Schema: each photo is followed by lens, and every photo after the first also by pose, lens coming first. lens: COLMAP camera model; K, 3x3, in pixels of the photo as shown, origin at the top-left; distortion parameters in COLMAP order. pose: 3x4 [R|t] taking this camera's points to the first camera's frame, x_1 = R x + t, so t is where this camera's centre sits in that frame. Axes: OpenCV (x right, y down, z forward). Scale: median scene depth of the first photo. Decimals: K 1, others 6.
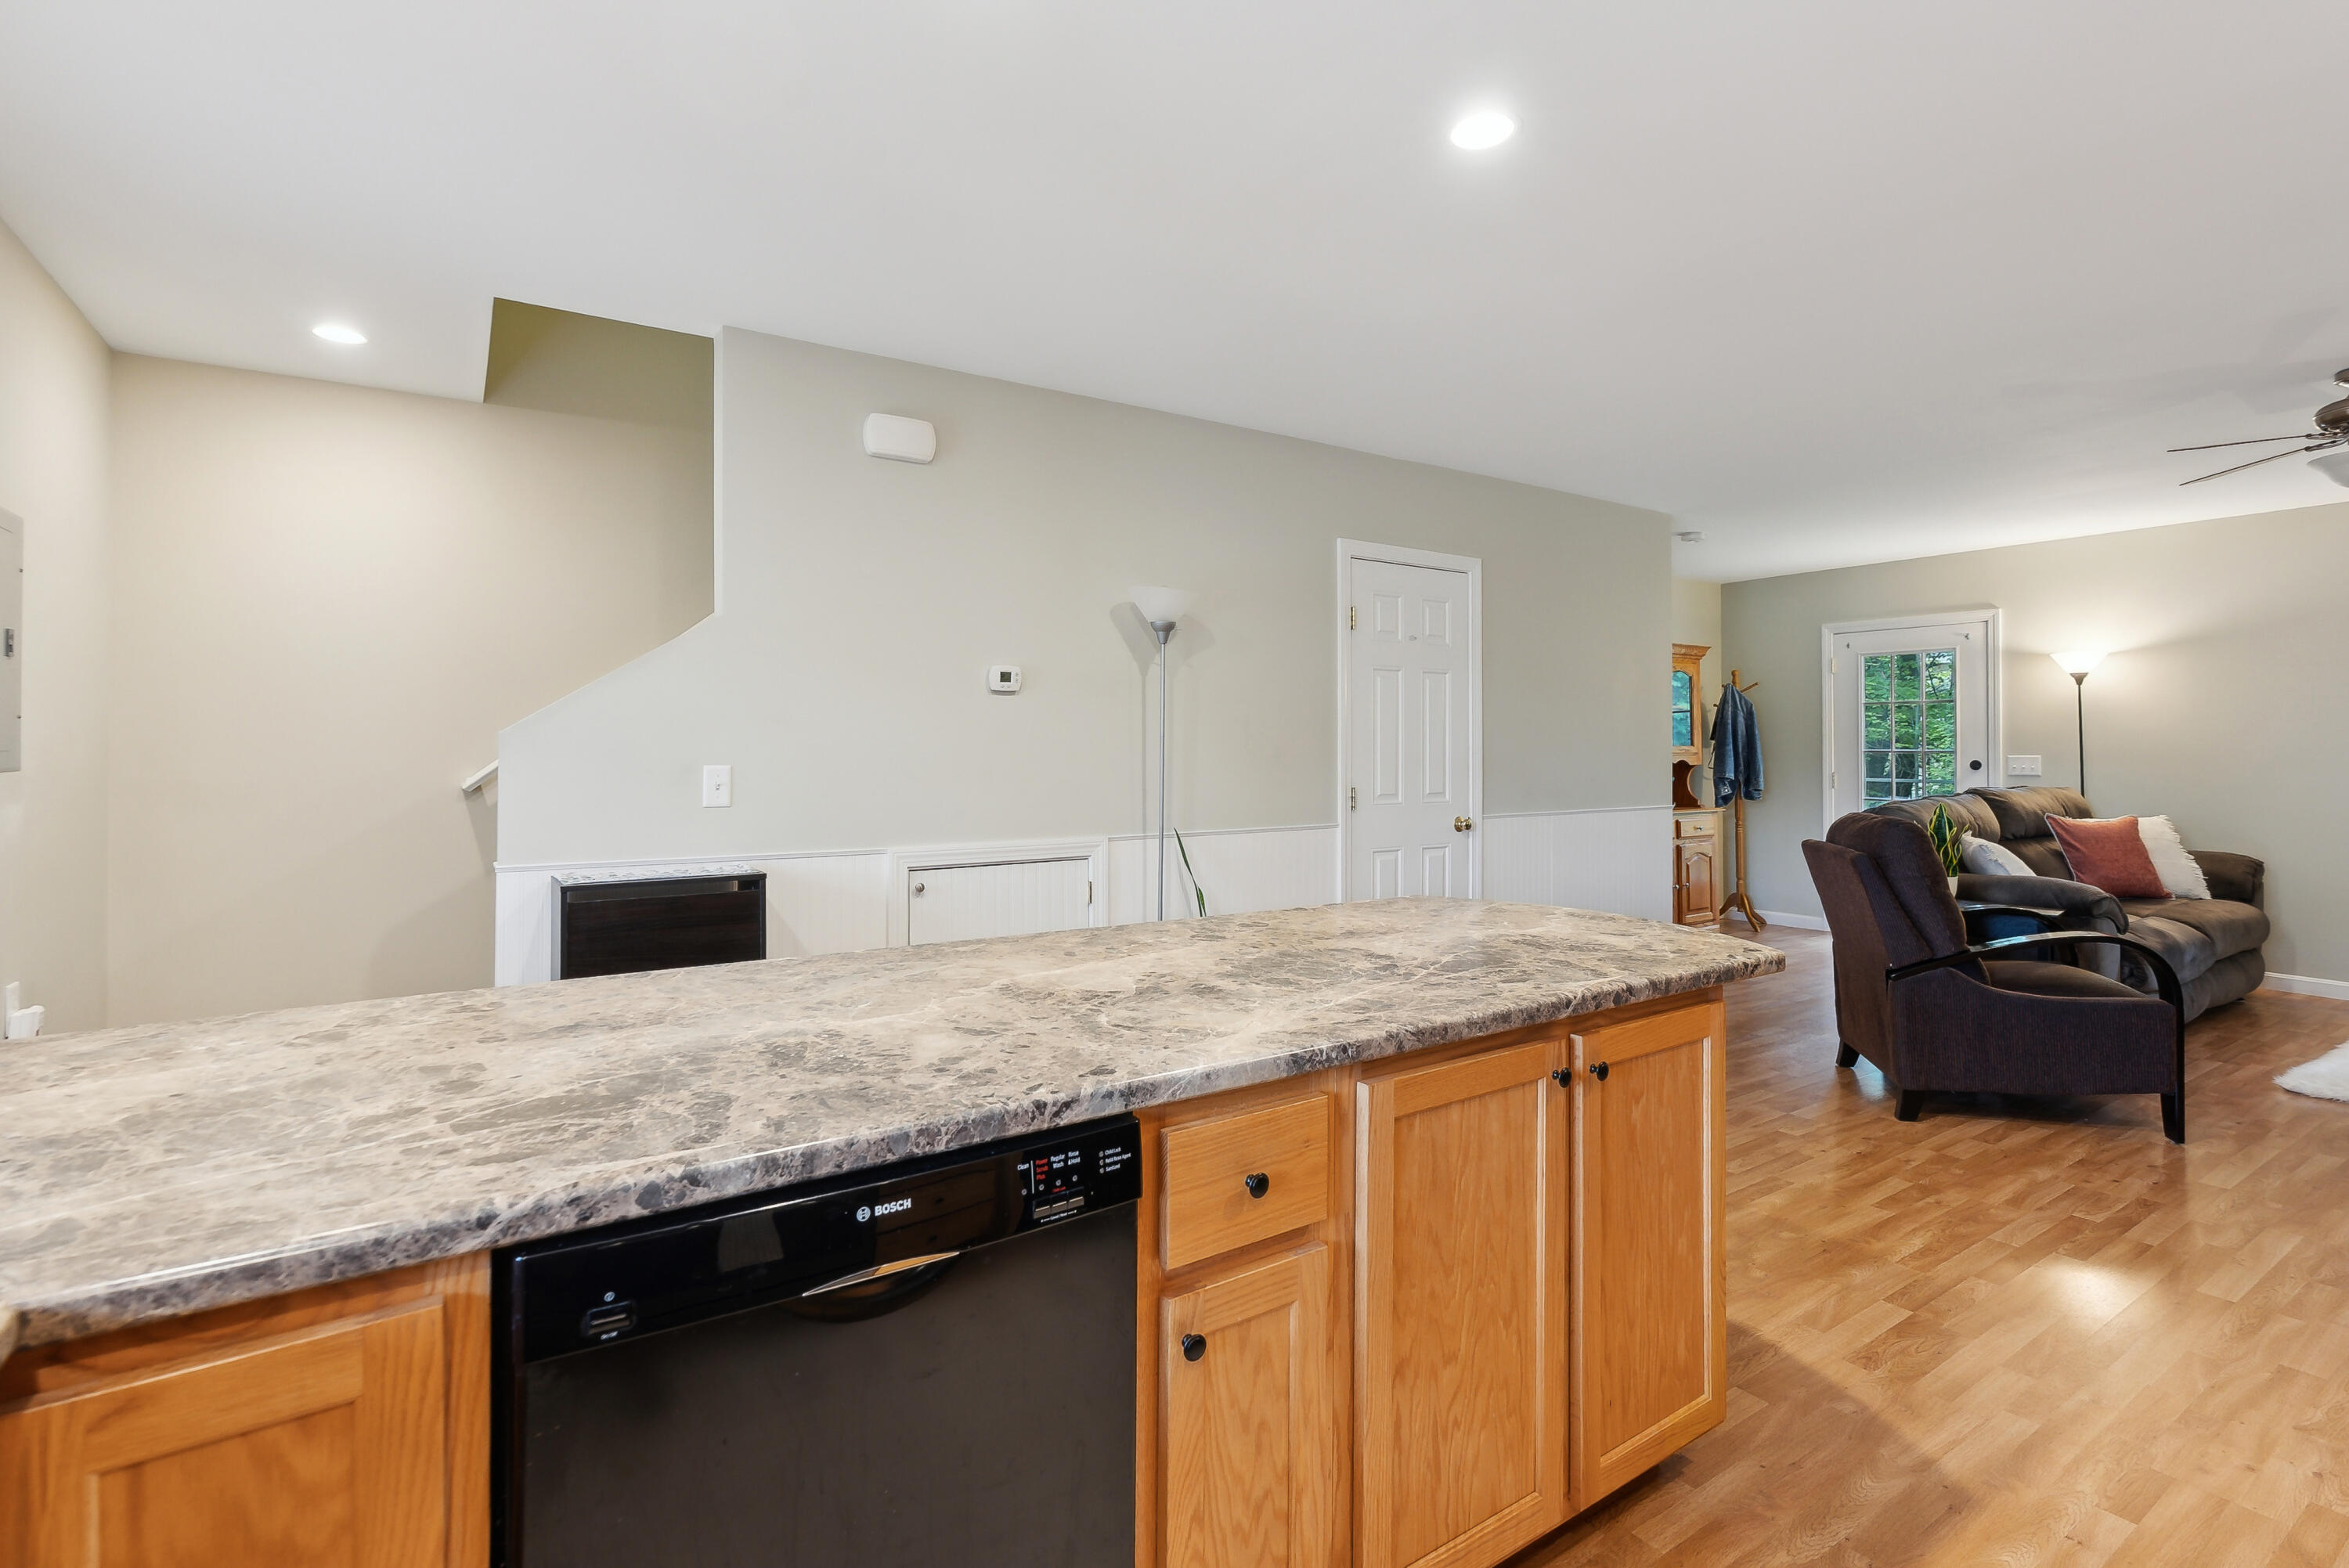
lens RADIAL K [[1088.4, 0, 1166.0], [0, 1088.4, 732.2], [0, 0, 1]] dist [-0.011024, 0.002849]
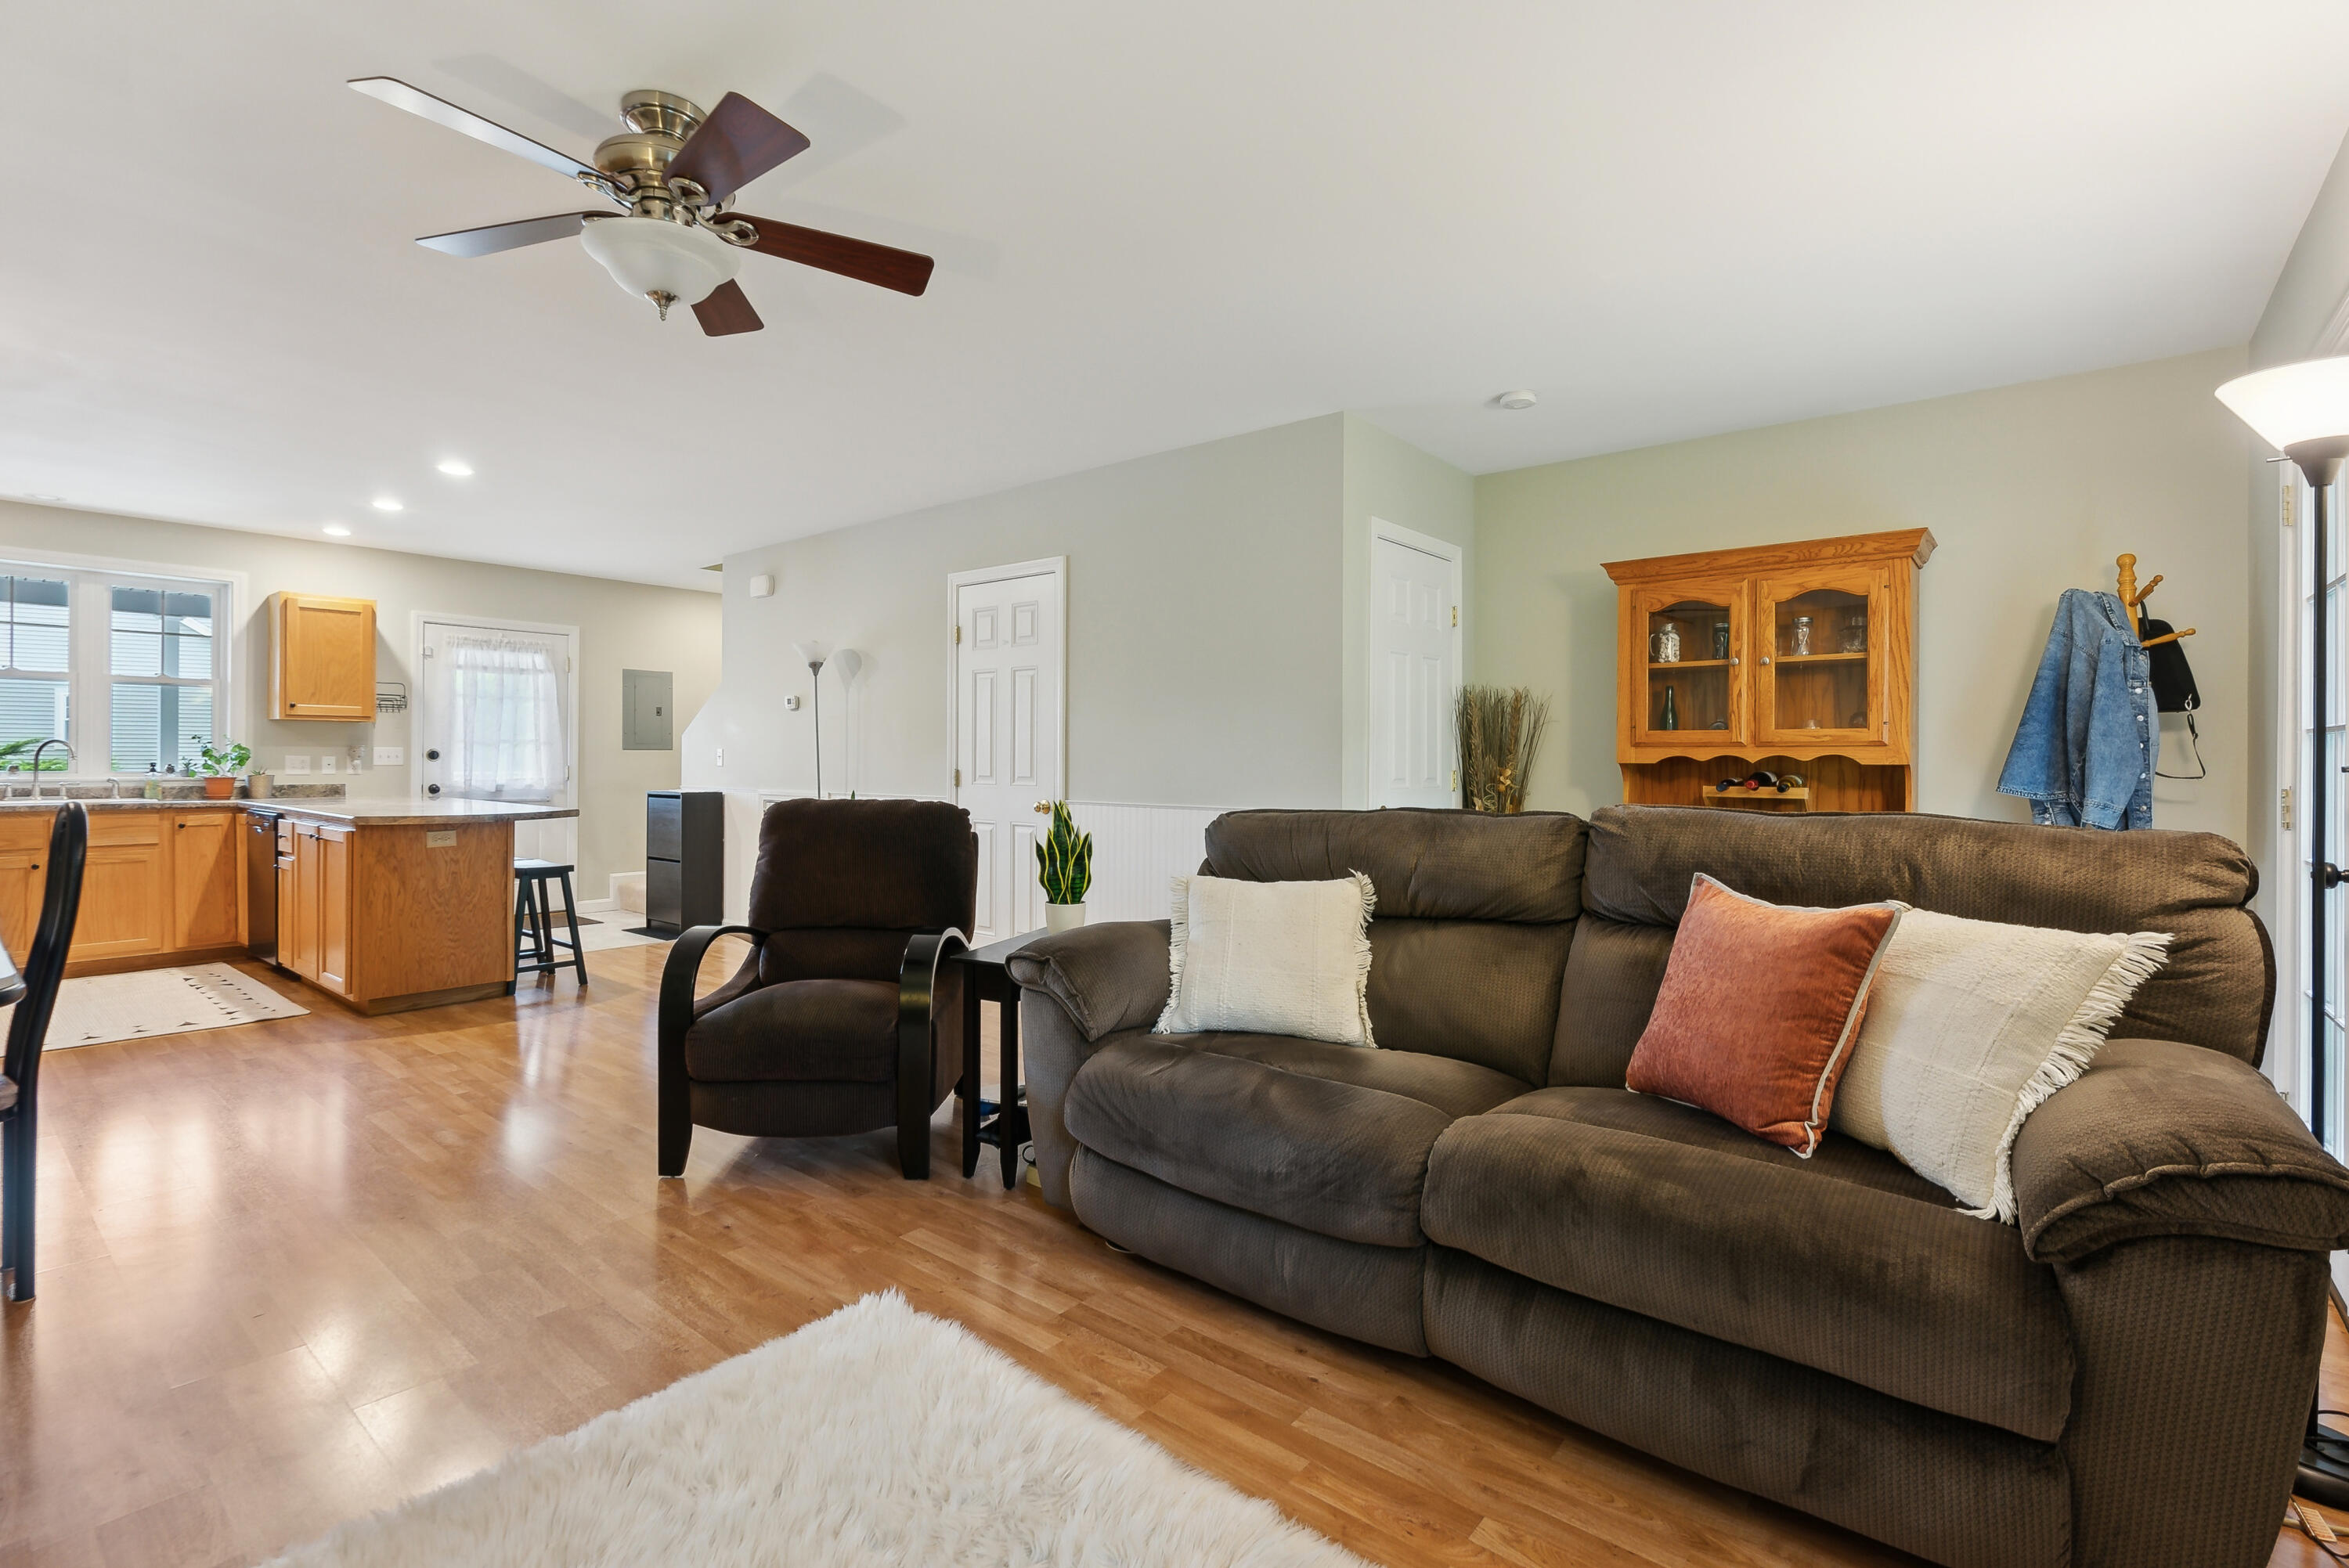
lens RADIAL K [[1088.4, 0, 1174.9], [0, 1088.4, 750.1], [0, 0, 1]] dist [-0.011024, 0.002849]
pose [[0.286234, -0.010157, -0.958106, 1.160123], [0.009025, 0.999928, -0.007904, 0.031660], [0.958117, -0.006385, 0.286305, 0.705046]]
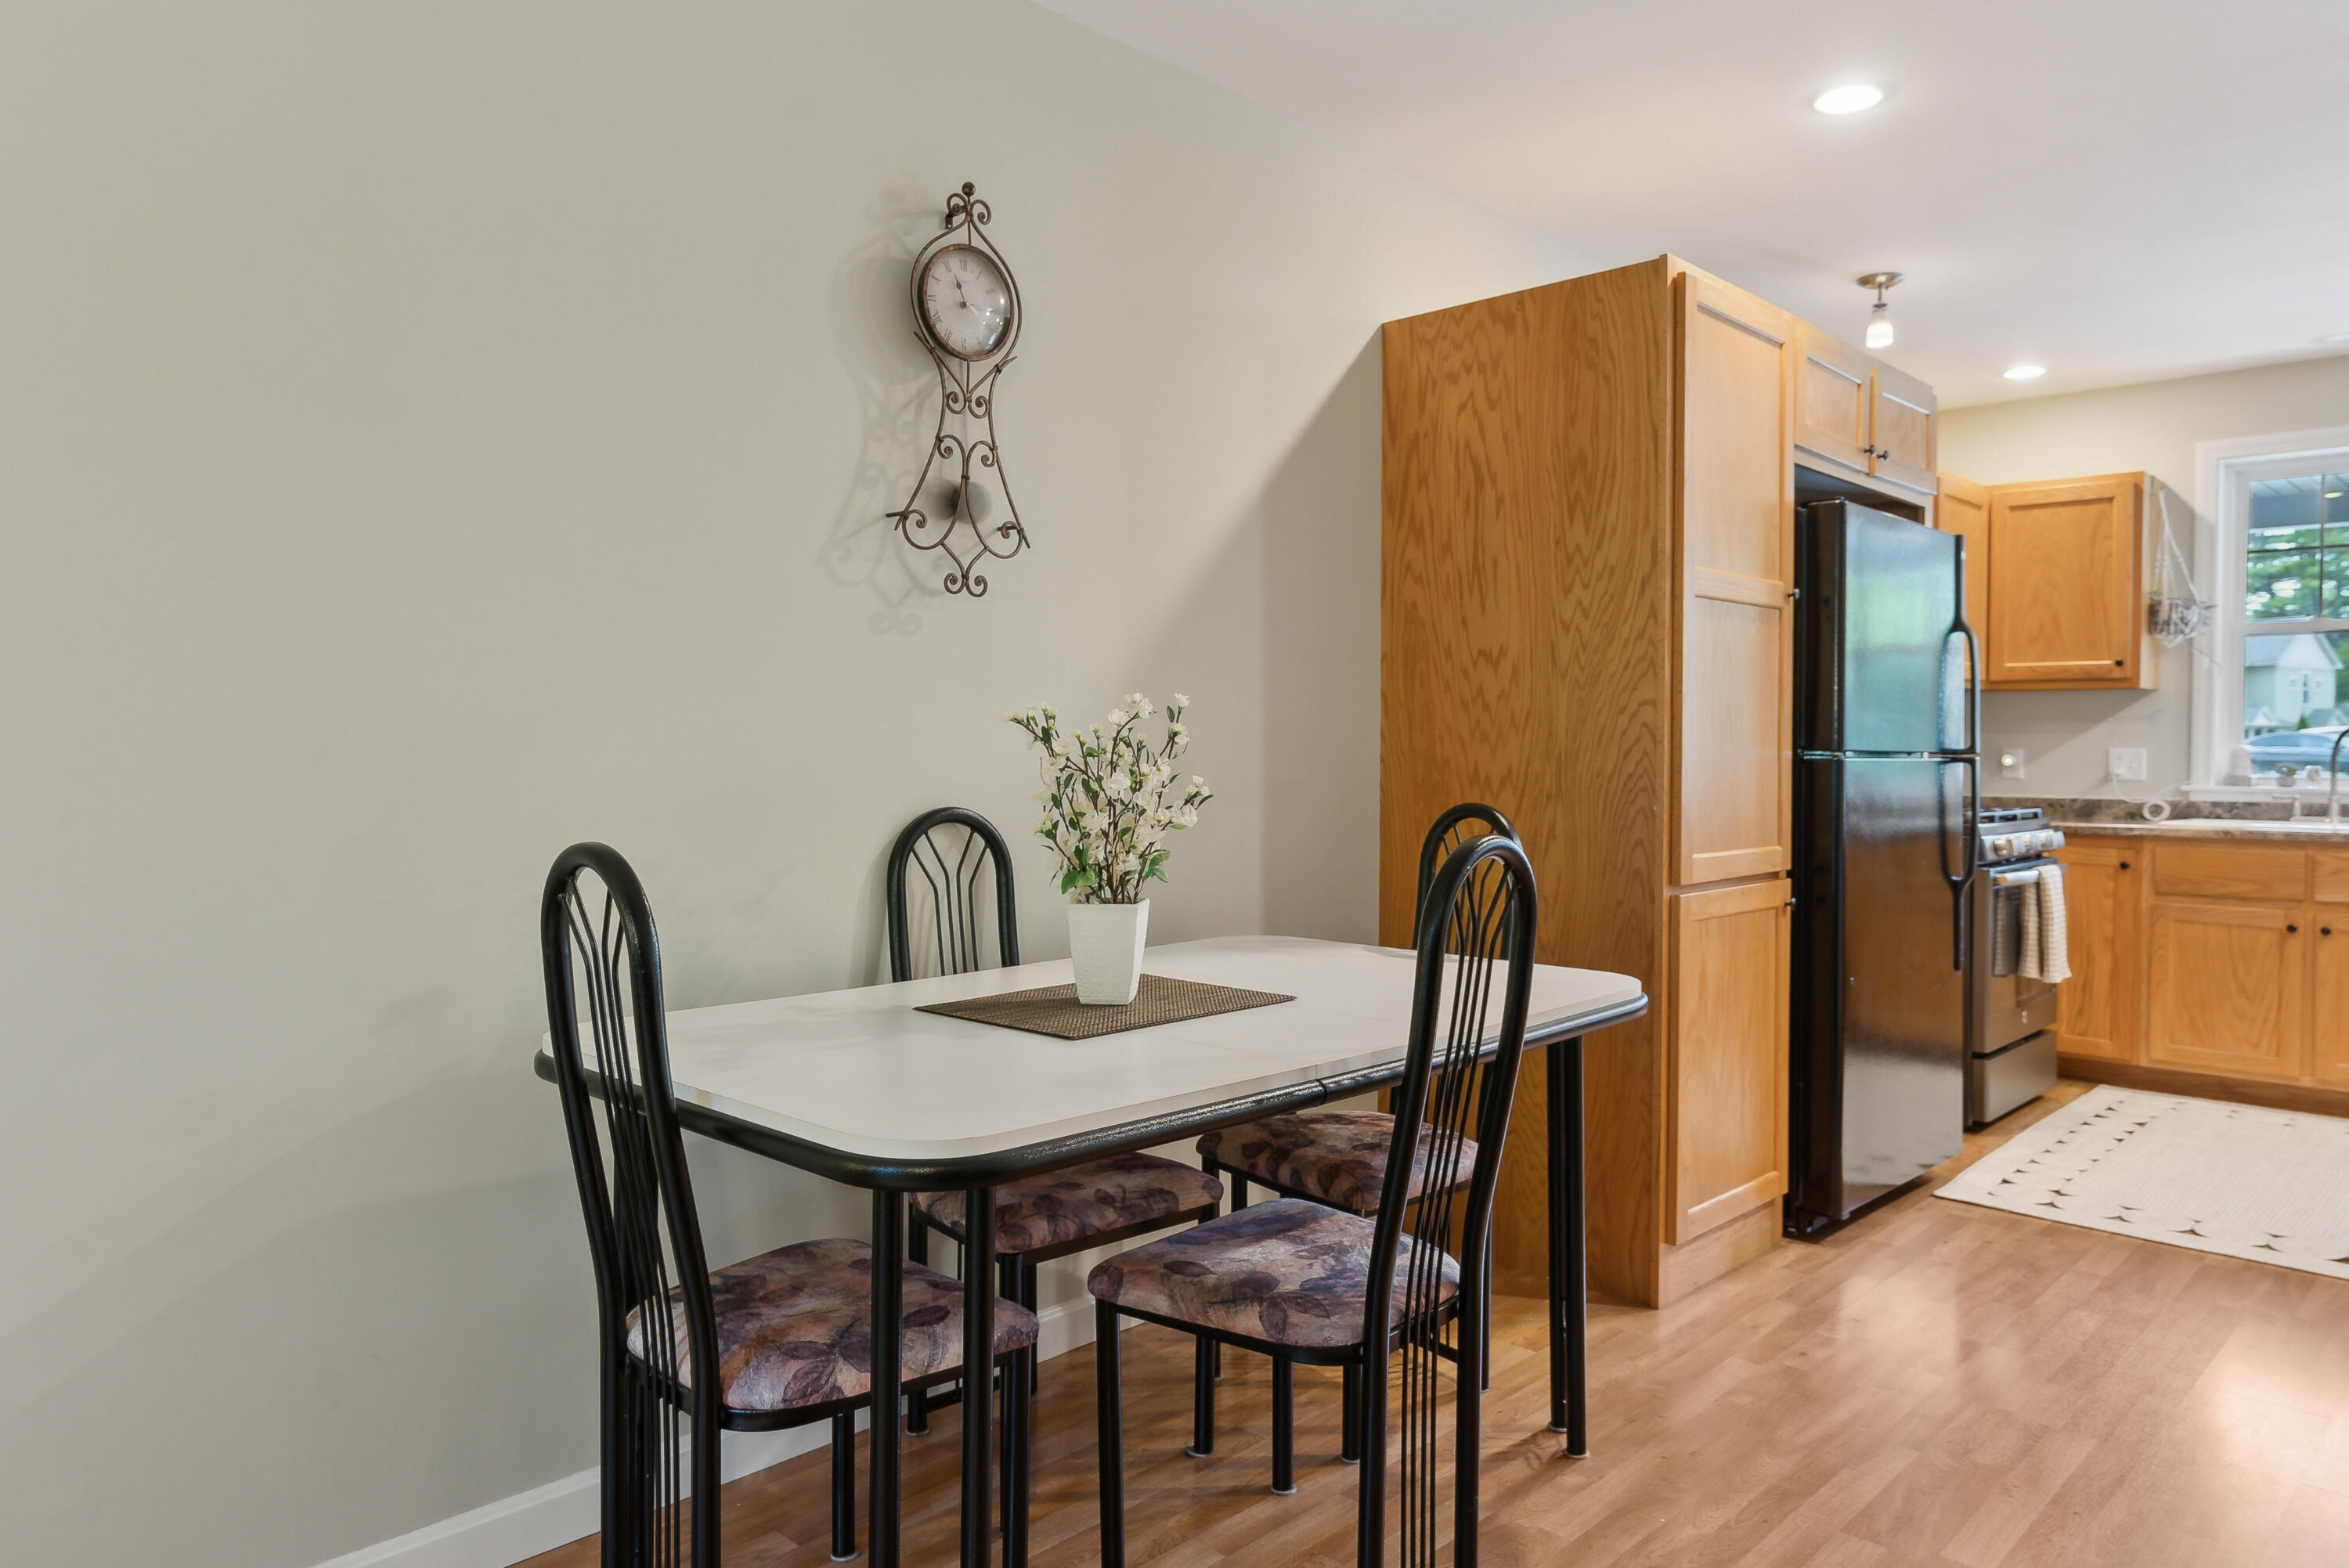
lens RADIAL K [[1571.7, 0, 1161.0], [0, 1571.7, 792.9], [0, 0, 1]] dist [0.005548, -0.010688]
pose [[-0.974957, 0.003621, -0.222362, 0.758517], [0.001027, 0.999930, 0.011781, 0.031435], [0.222389, 0.011258, -0.974893, 0.724118]]
